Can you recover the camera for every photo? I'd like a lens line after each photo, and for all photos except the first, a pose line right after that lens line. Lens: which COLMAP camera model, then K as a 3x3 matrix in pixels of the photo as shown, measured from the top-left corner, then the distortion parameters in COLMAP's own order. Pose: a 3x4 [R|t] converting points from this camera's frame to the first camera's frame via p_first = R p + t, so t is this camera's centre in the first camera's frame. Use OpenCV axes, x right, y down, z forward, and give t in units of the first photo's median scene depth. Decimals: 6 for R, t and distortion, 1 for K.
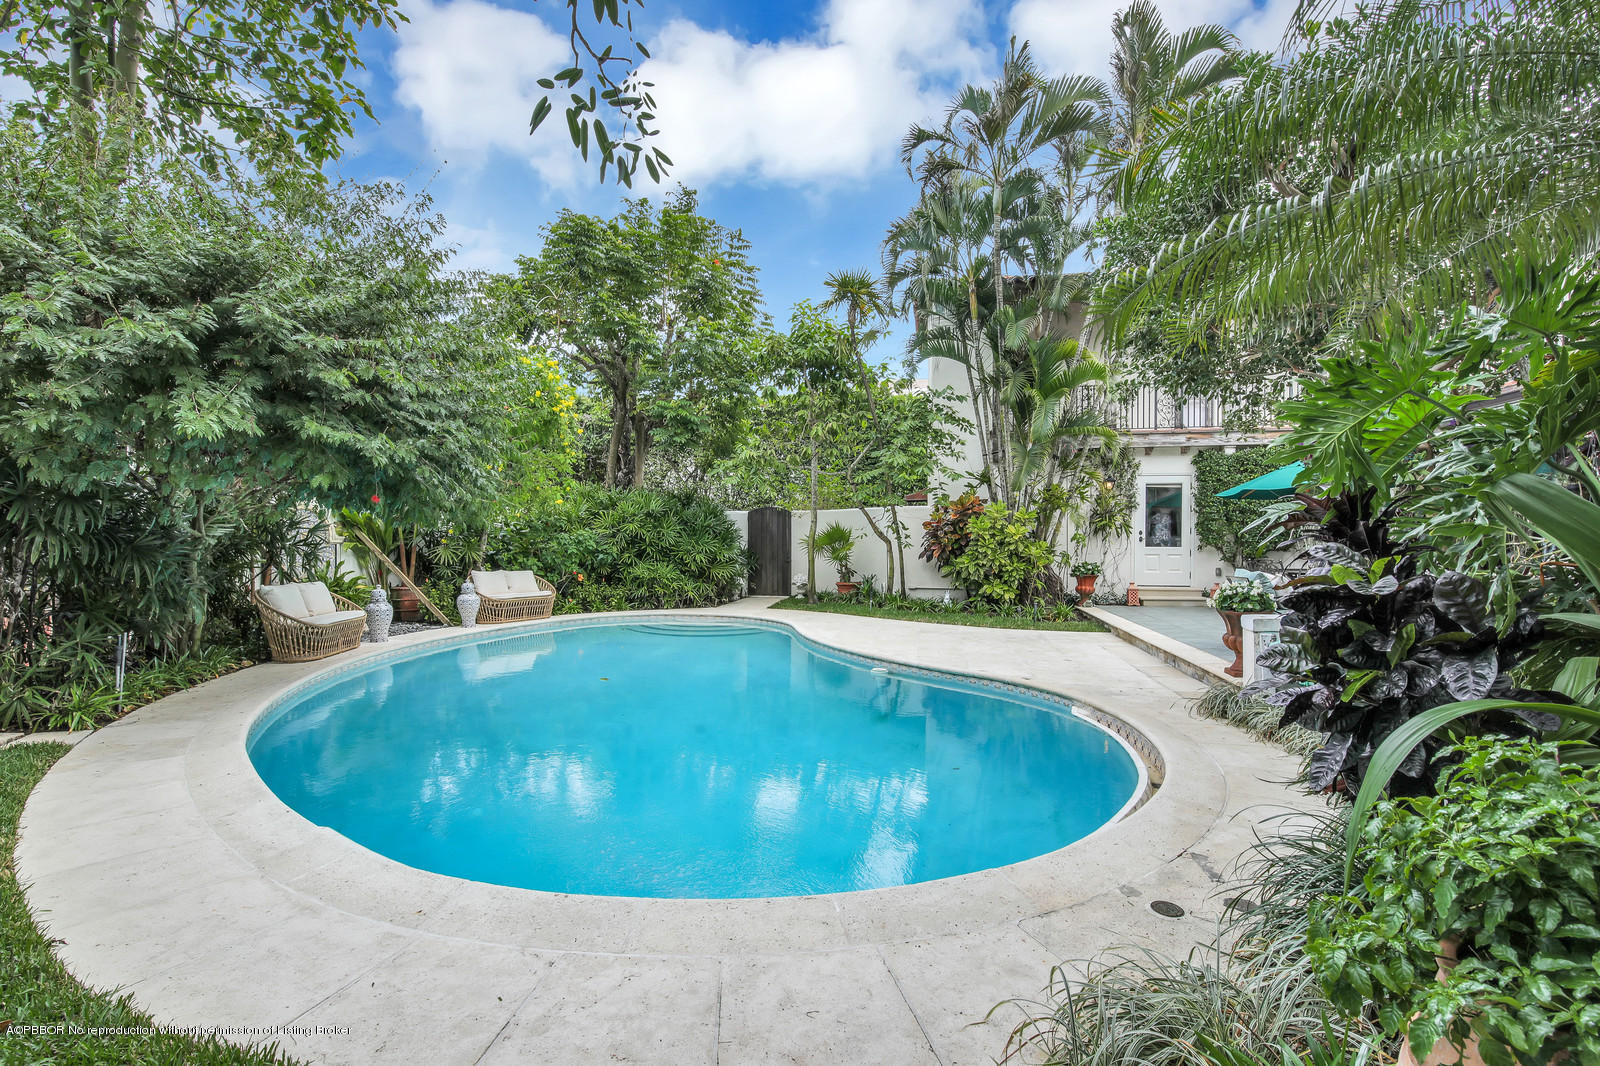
lens RADIAL K [[712.0, 0, 792.9], [0, 712.0, 538.0], [0, 0, 1]] dist [-0.011012, -0.002110]
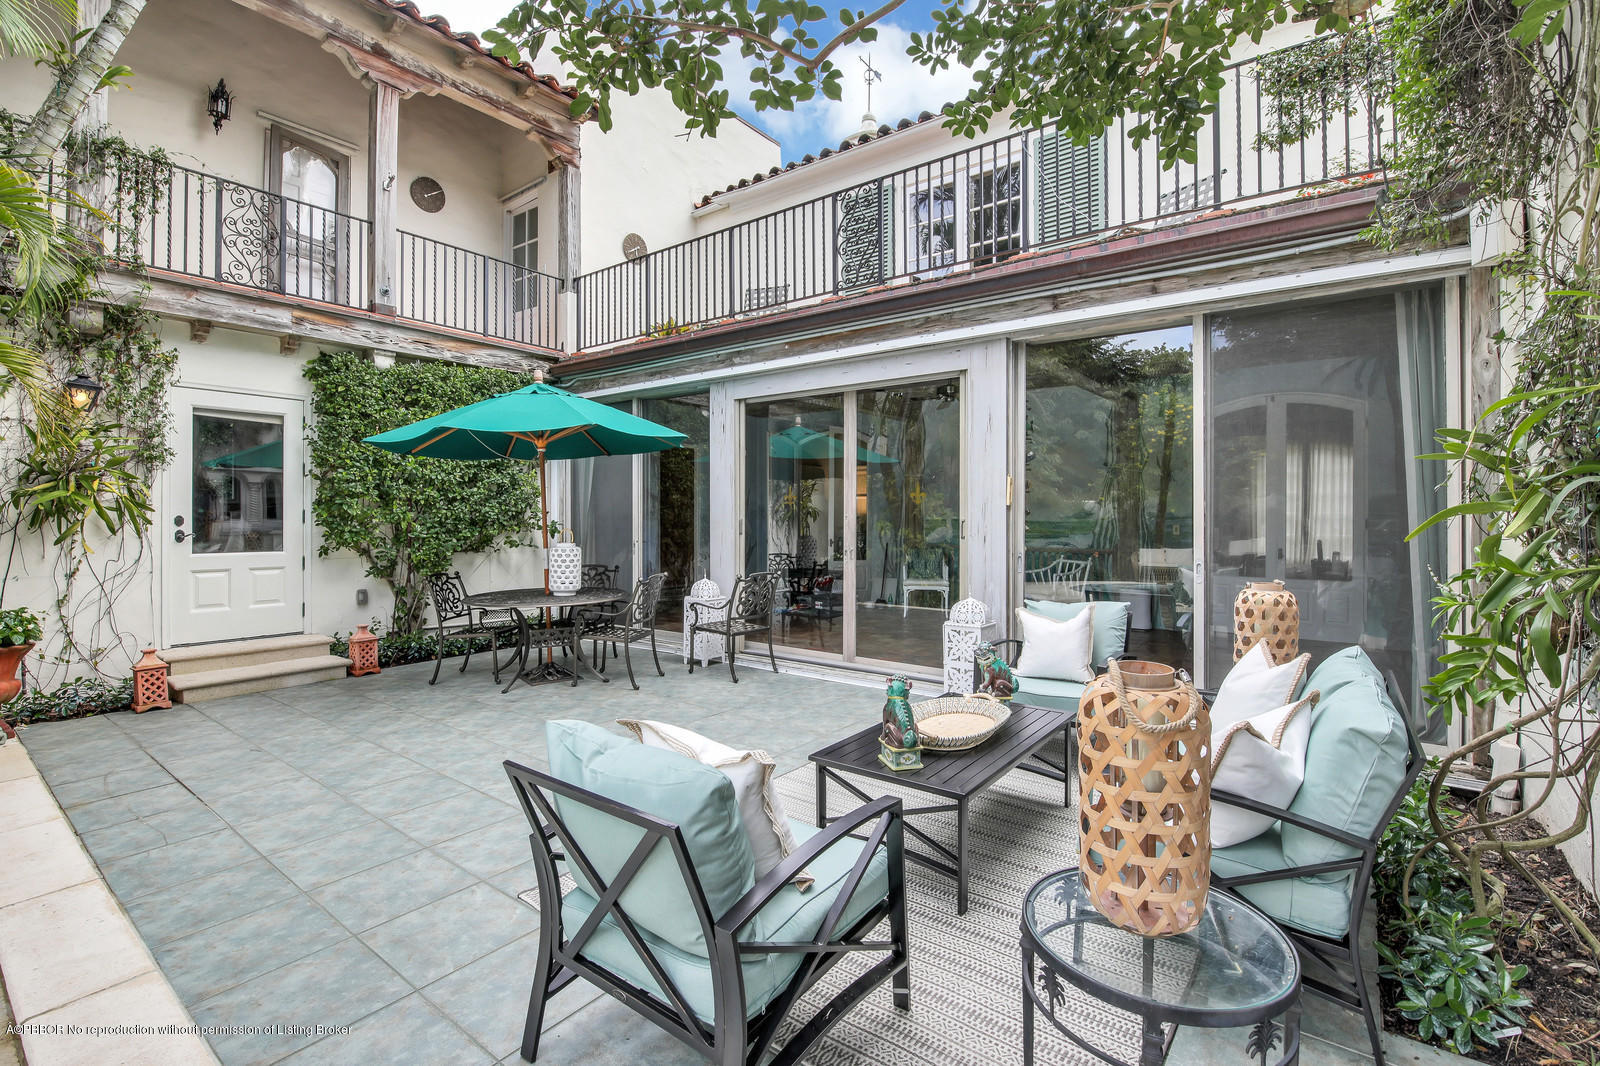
lens RADIAL K [[712.0, 0, 800.1], [0, 712.0, 524.9], [0, 0, 1]] dist [-0.011012, -0.002110]
pose [[0.433298, -0.011084, 0.901183, 0.277943], [-0.000875, 0.999919, 0.012720, -0.011134], [-0.901250, -0.006300, 0.433253, 0.495611]]
